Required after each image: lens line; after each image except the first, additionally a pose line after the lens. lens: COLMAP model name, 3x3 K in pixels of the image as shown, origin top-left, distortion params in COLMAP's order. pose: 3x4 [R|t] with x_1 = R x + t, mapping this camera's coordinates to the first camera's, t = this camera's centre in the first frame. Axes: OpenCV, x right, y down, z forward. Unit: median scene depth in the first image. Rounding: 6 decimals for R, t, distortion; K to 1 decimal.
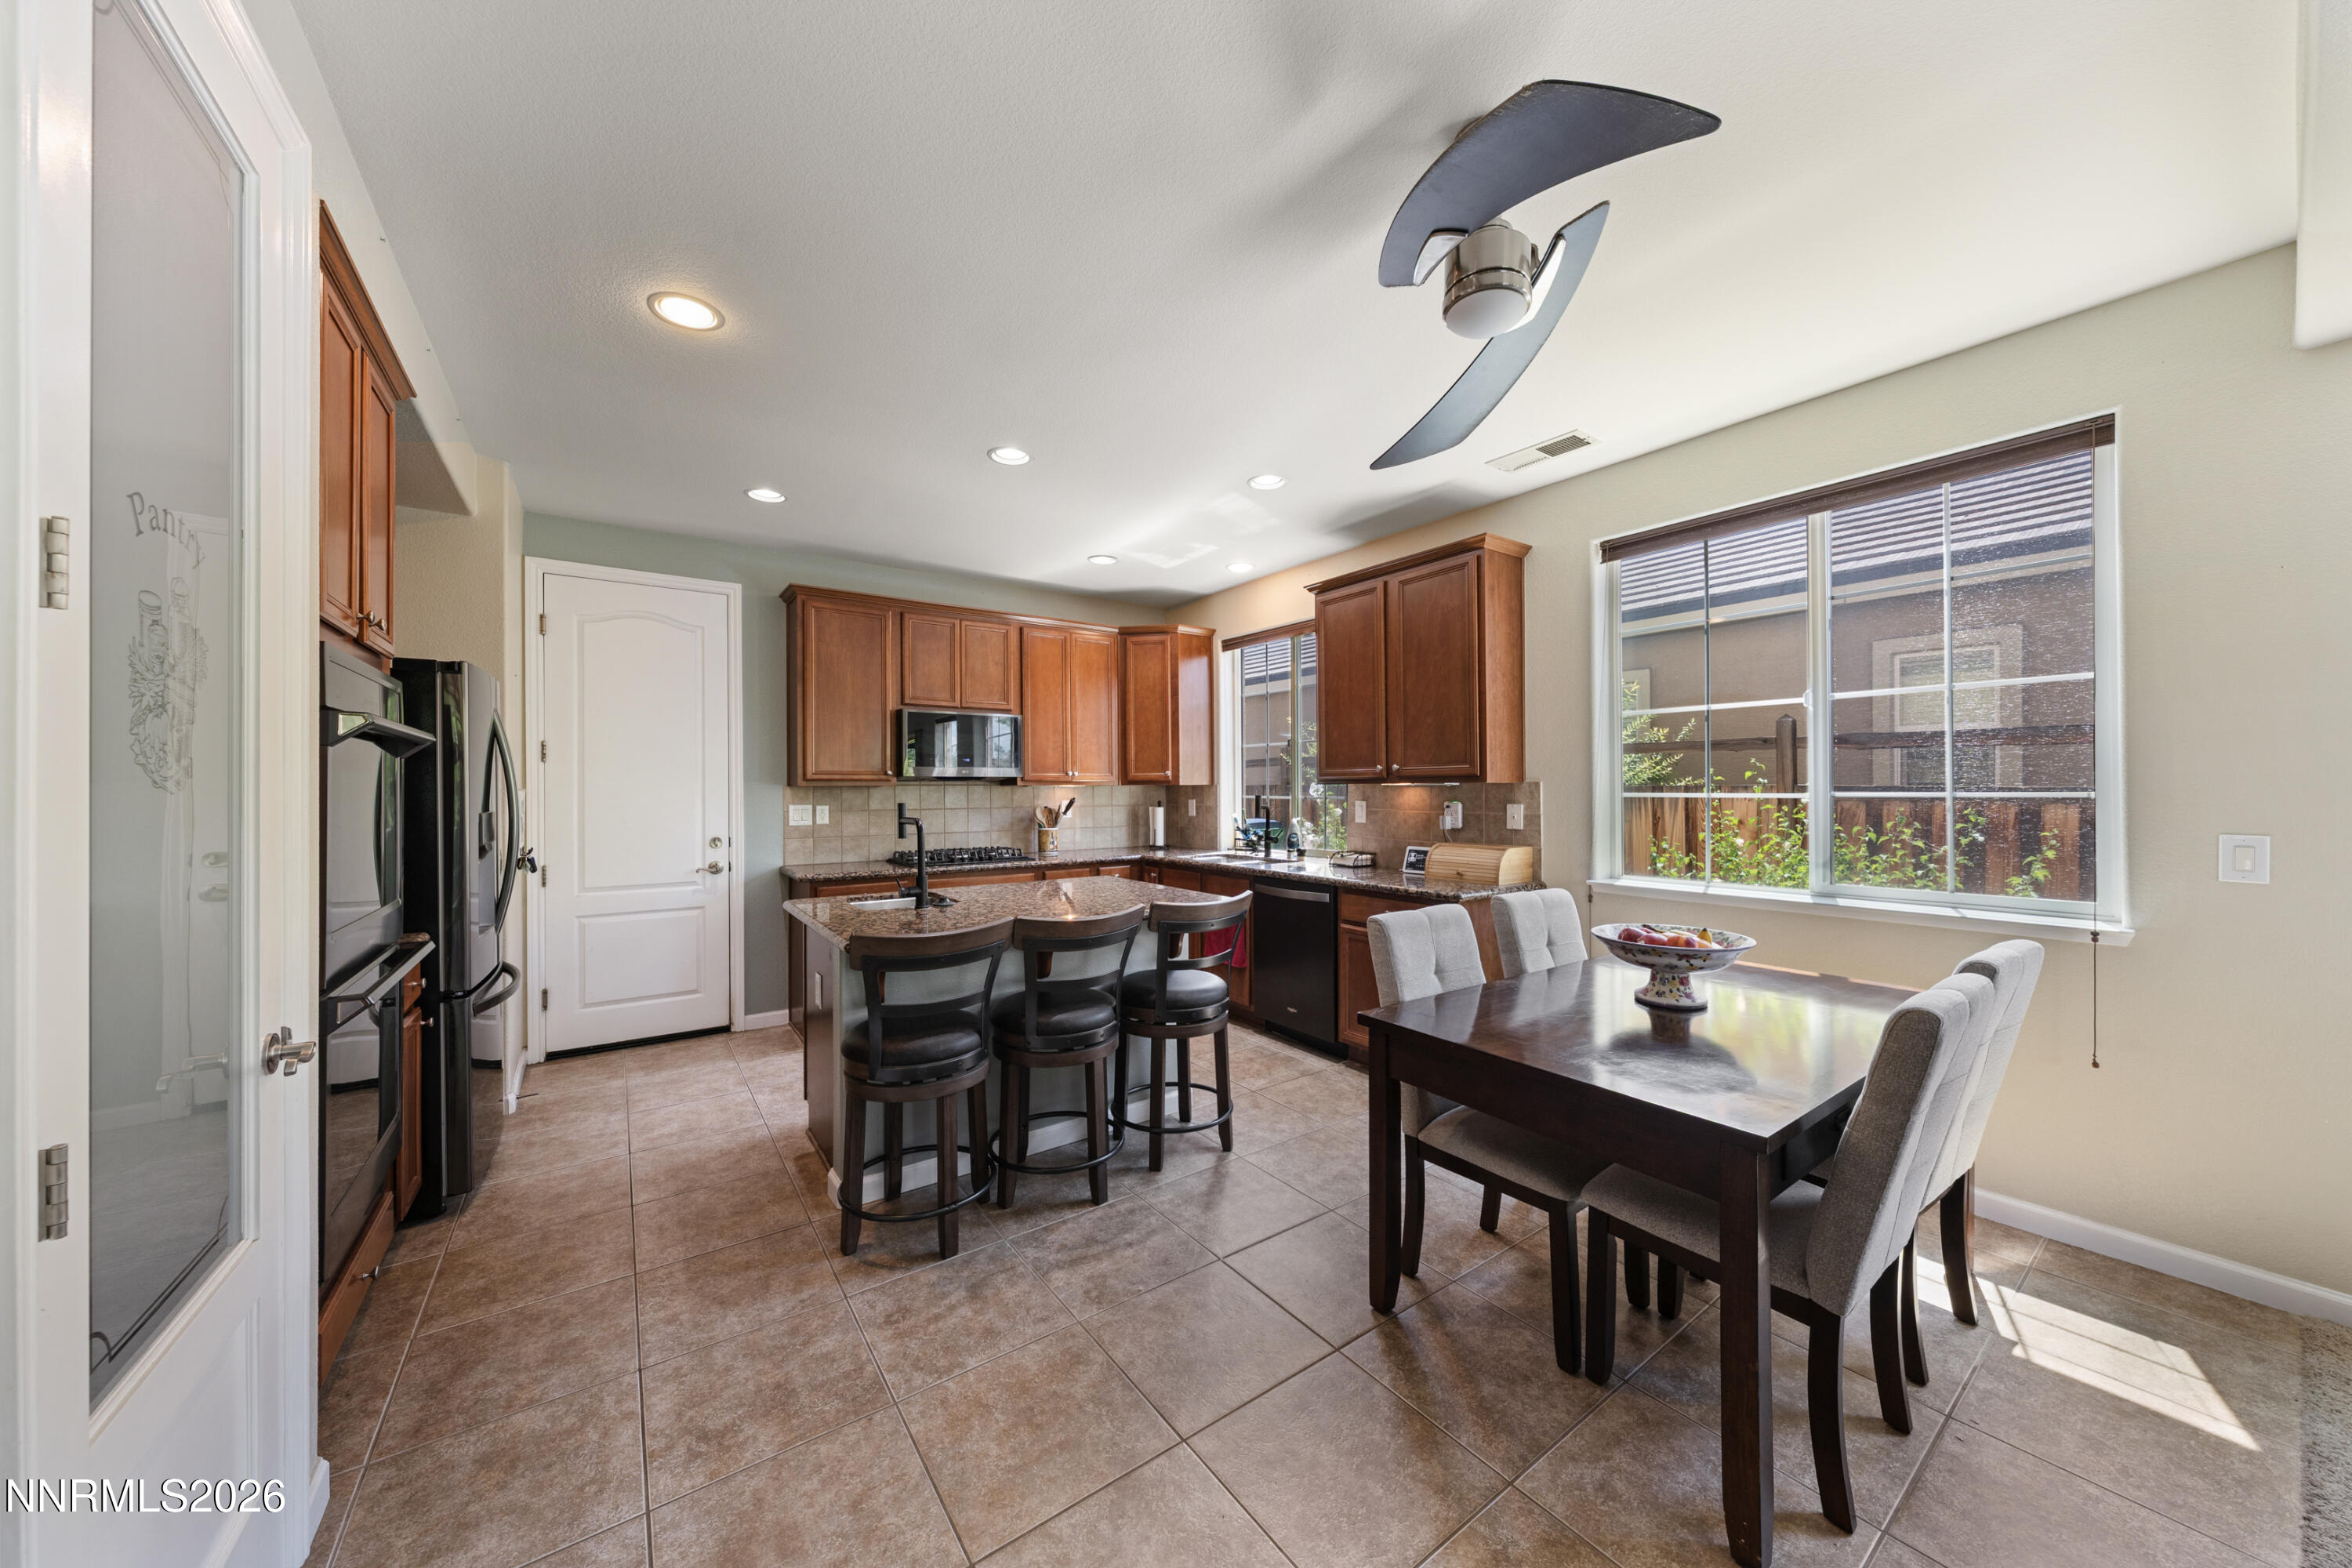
lens RADIAL K [[799.4, 0, 1182.2], [0, 799.4, 785.8], [0, 0, 1]] dist [0.000048, 0.000225]
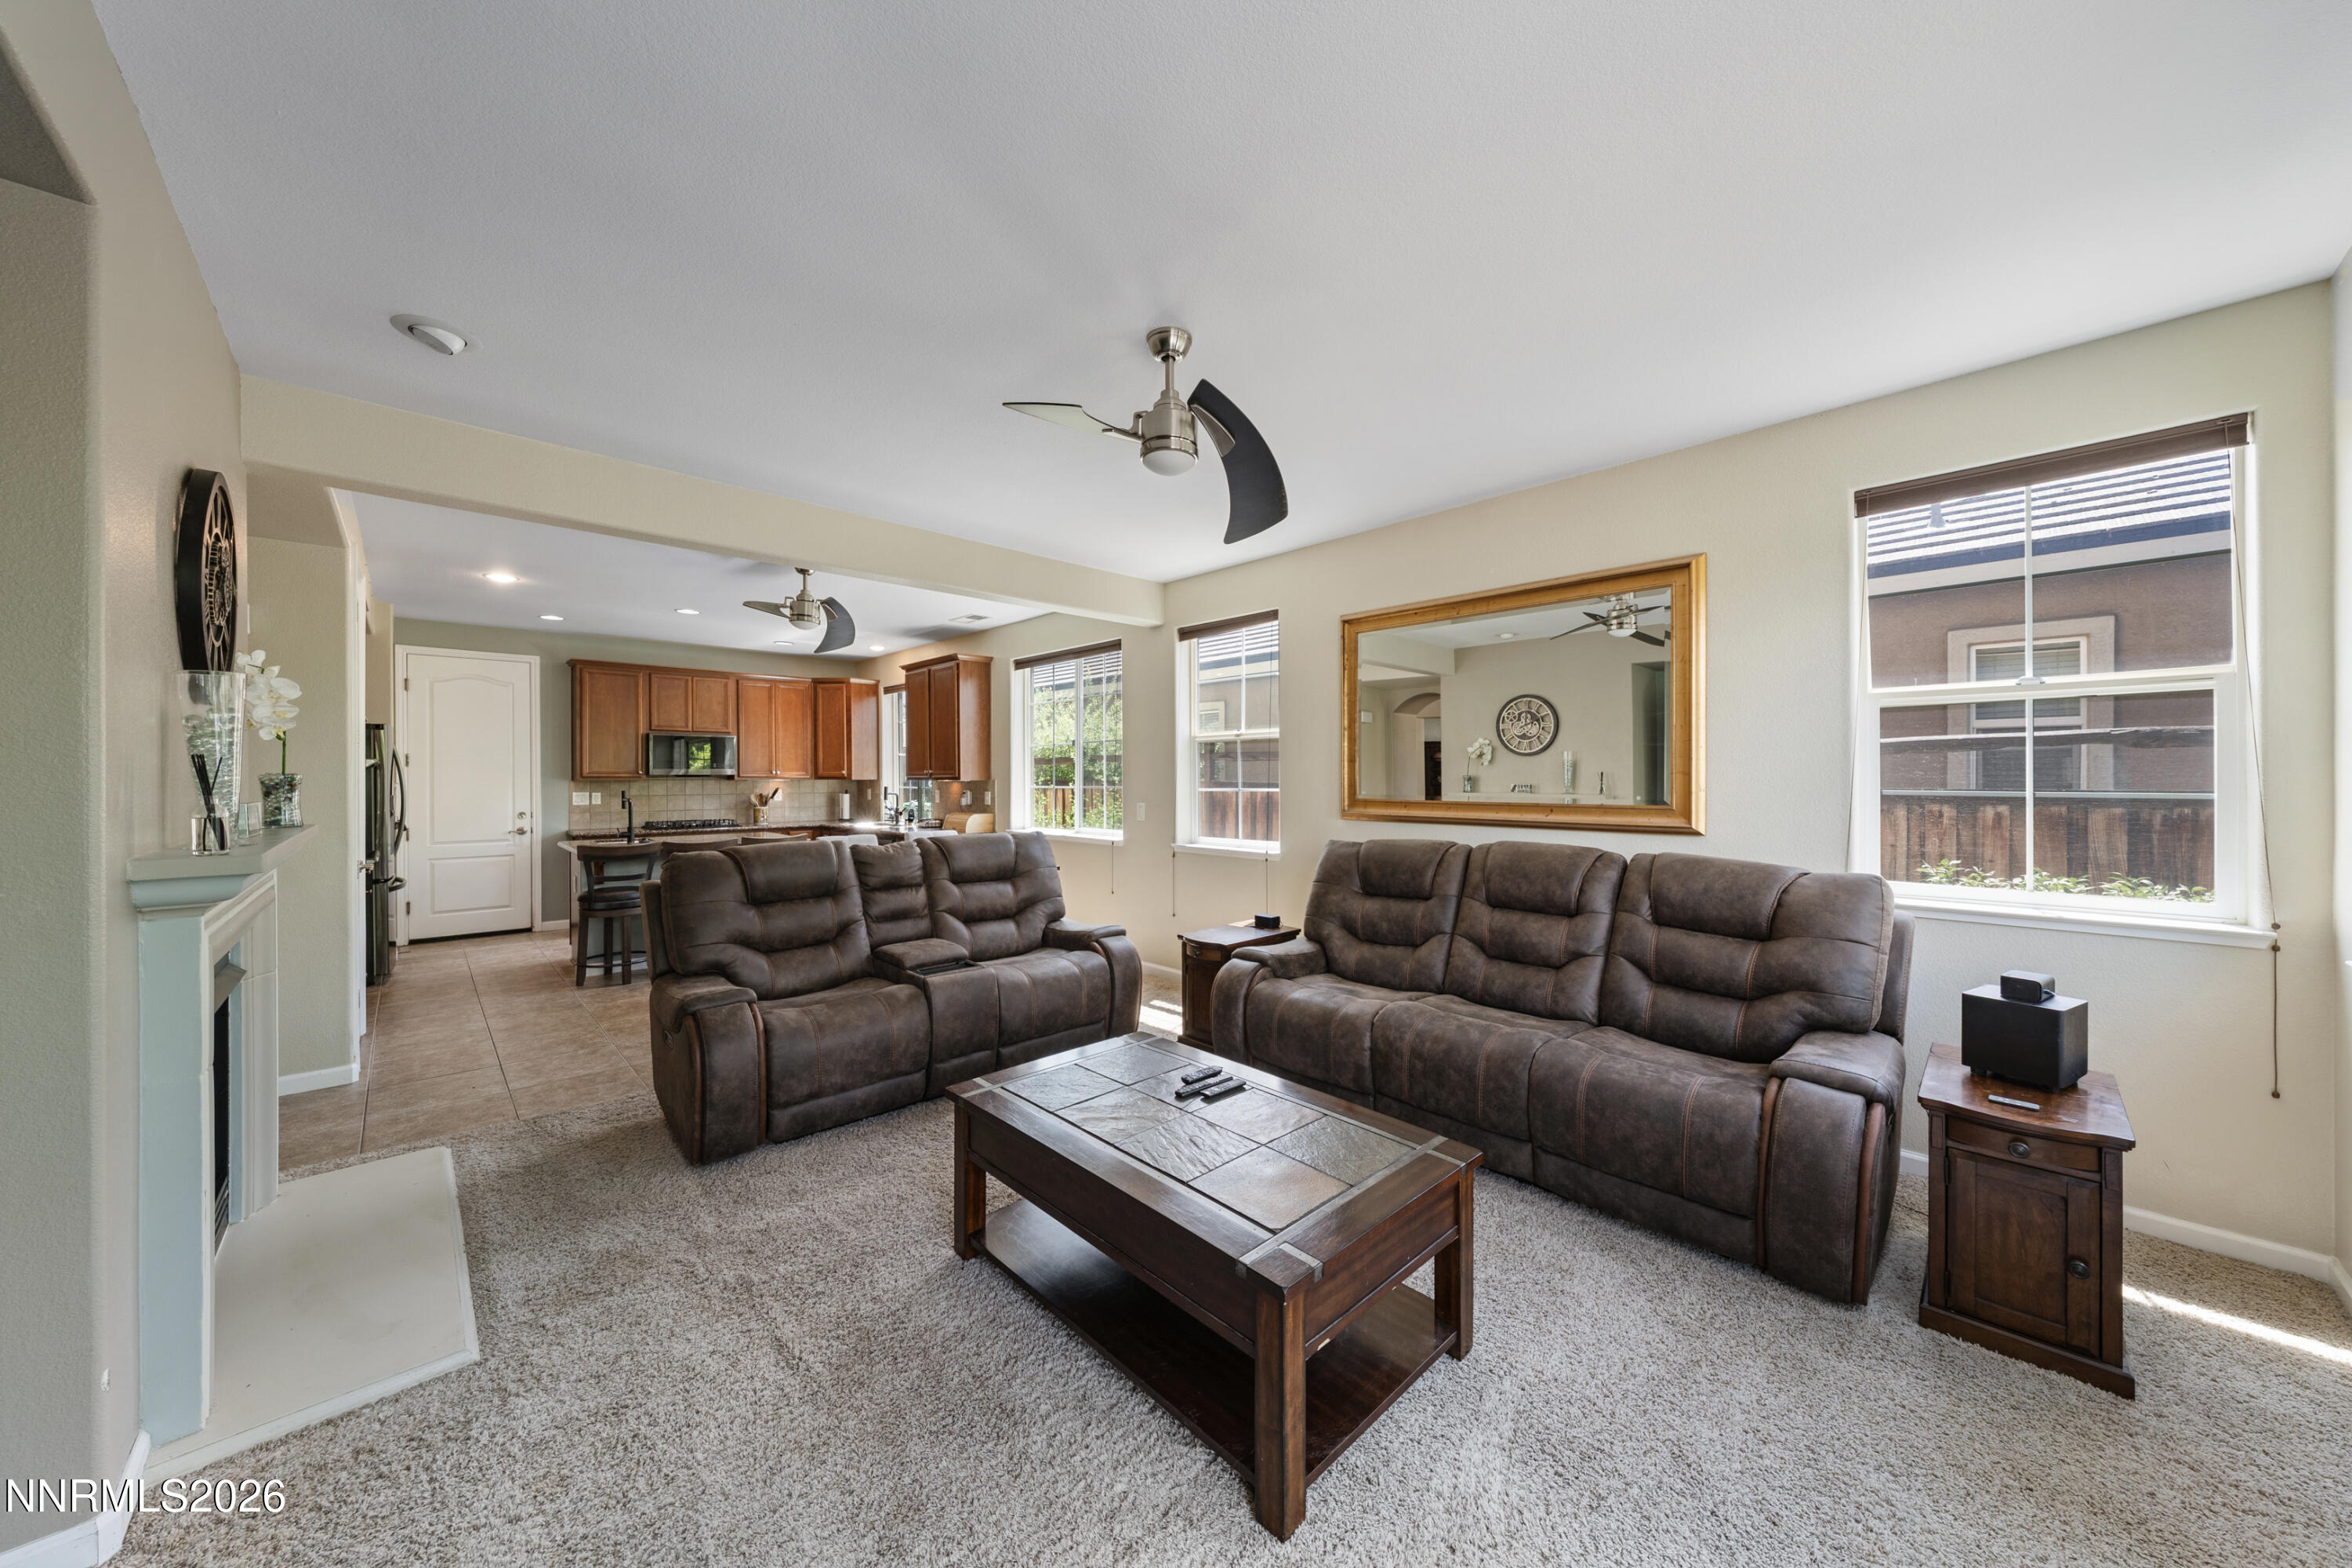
lens RADIAL K [[799.4, 0, 1184.1], [0, 799.4, 777.9], [0, 0, 1]] dist [0.000048, 0.000225]
pose [[0.989013, 0.003222, 0.147793, 0.492585], [-0.003887, 0.999984, 0.004210, -0.016687], [-0.147777, -0.004738, 0.989009, -0.782611]]
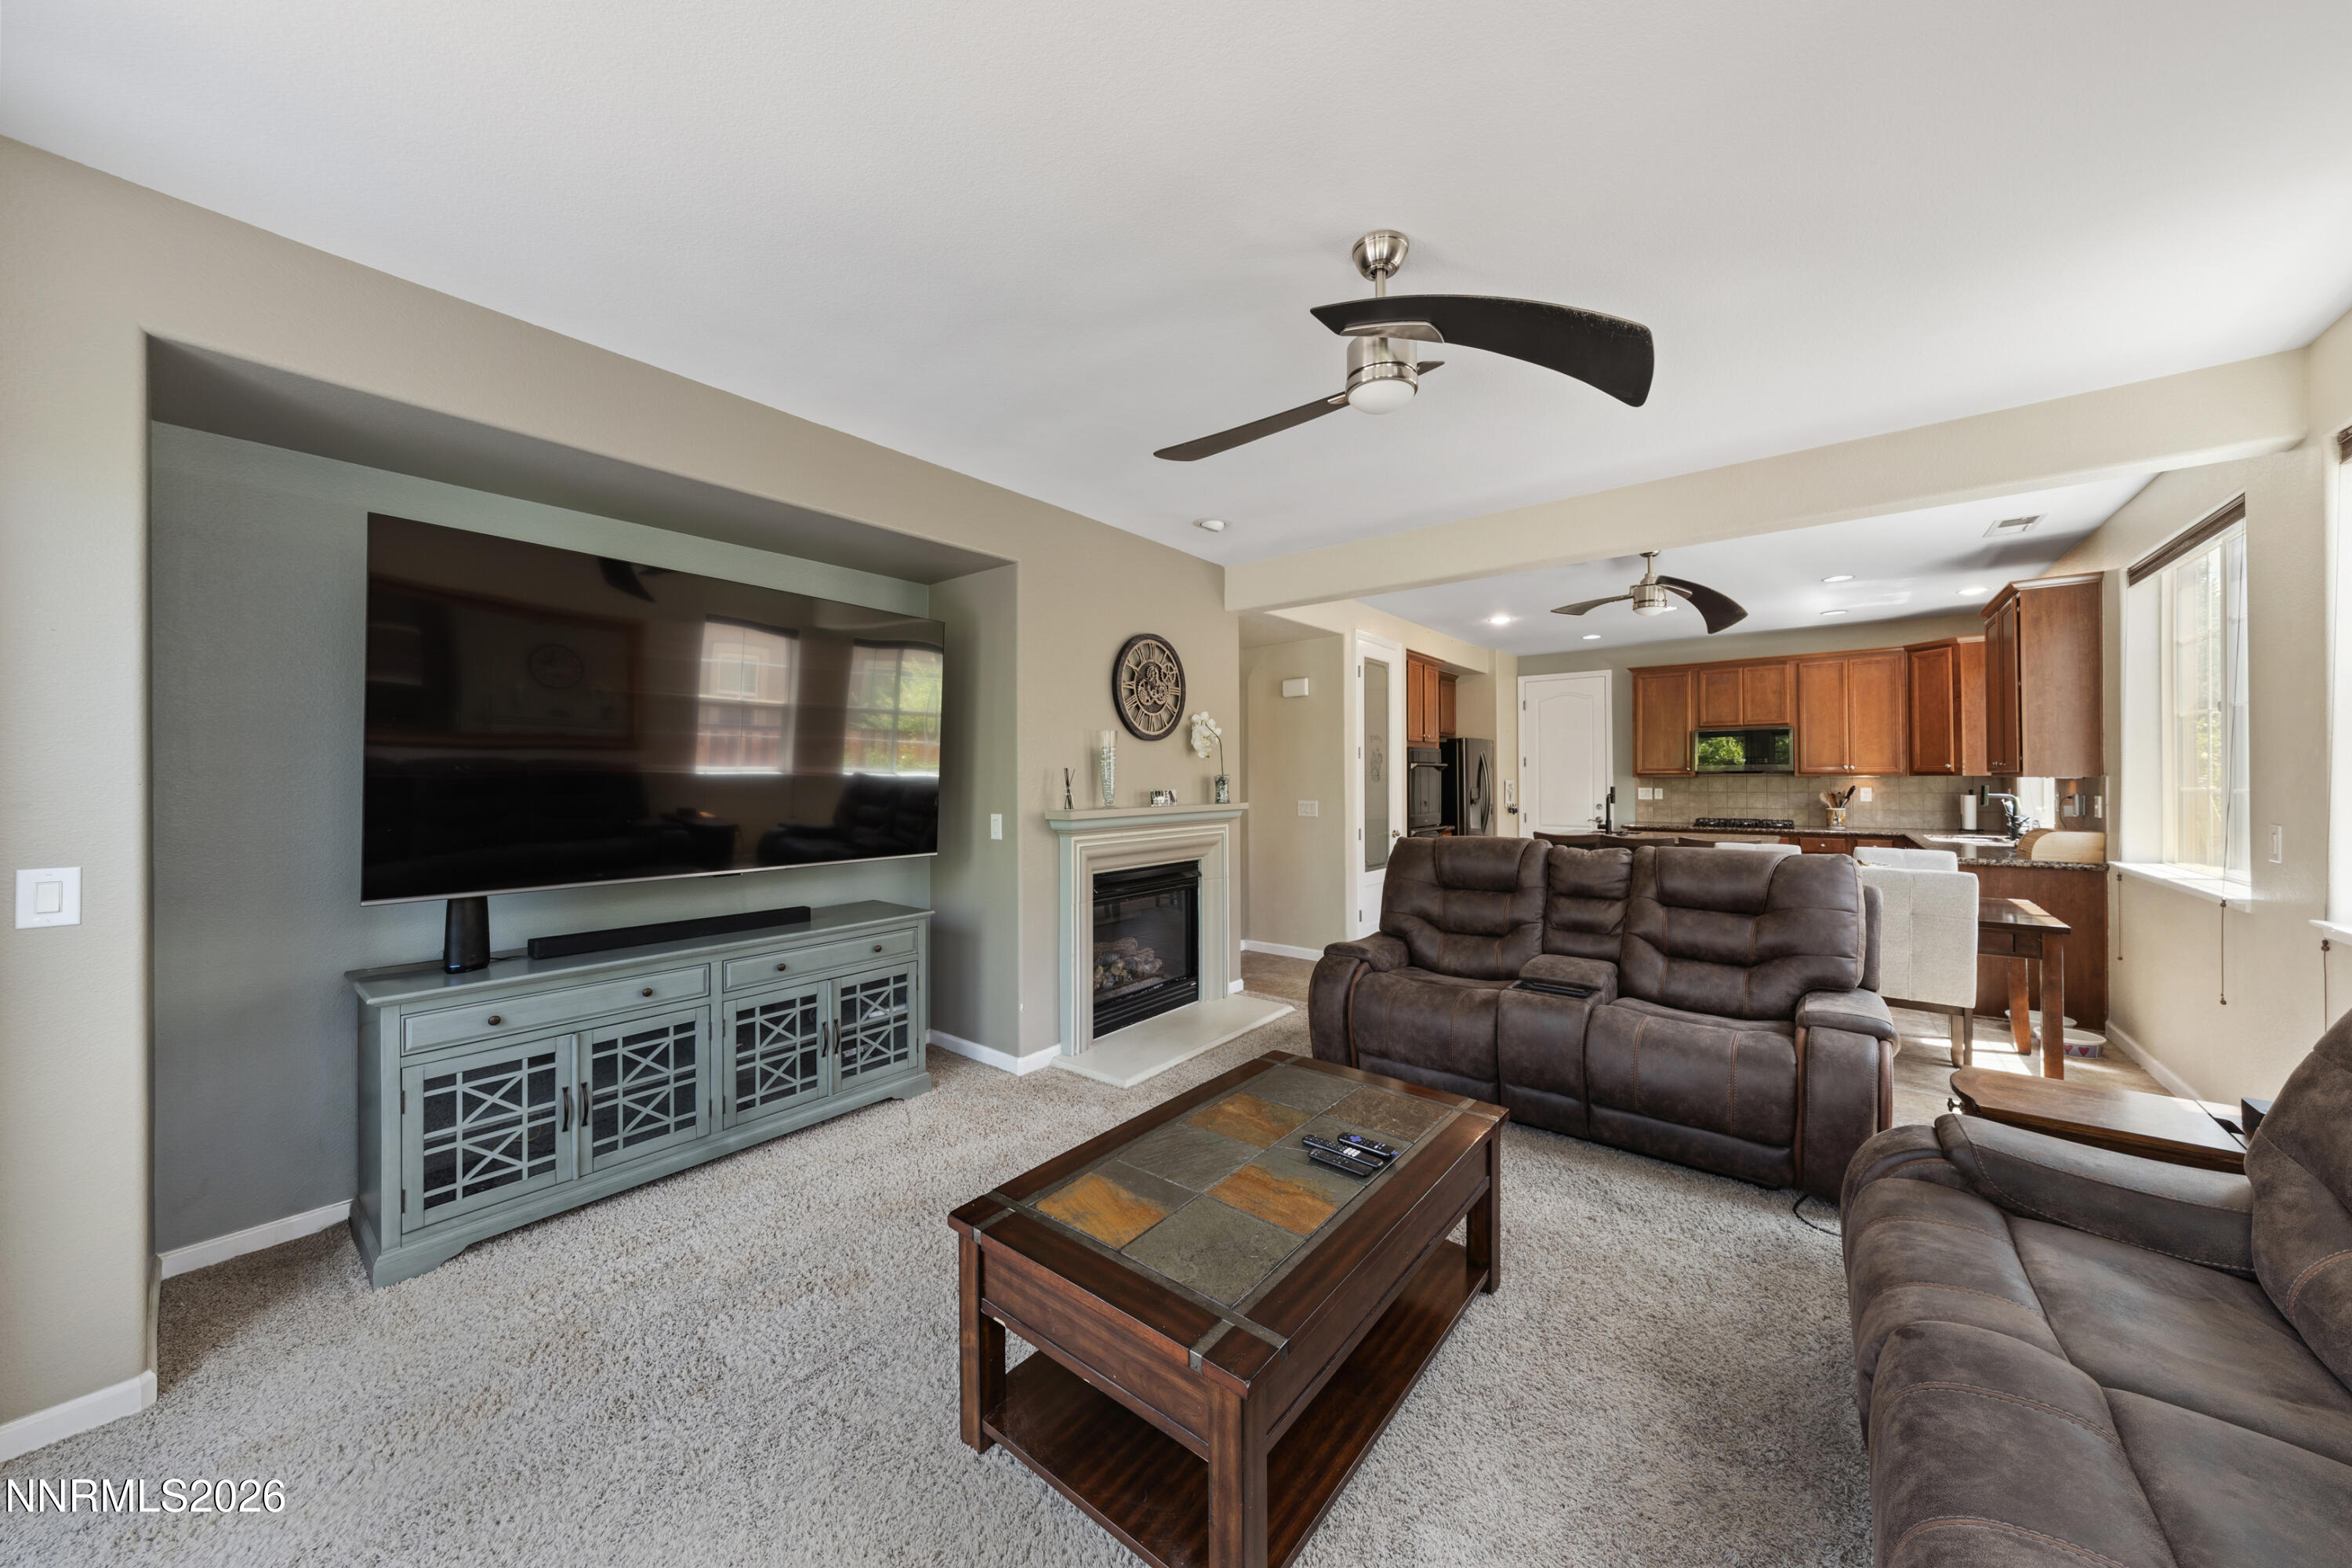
lens RADIAL K [[799.4, 0, 1183.0], [0, 799.4, 773.2], [0, 0, 1]] dist [0.000048, 0.000225]
pose [[0.279293, -0.001683, -0.960204, 0.947376], [0.008750, 0.999961, 0.000793, -0.018986], [0.960166, -0.008623, 0.279297, -0.482658]]
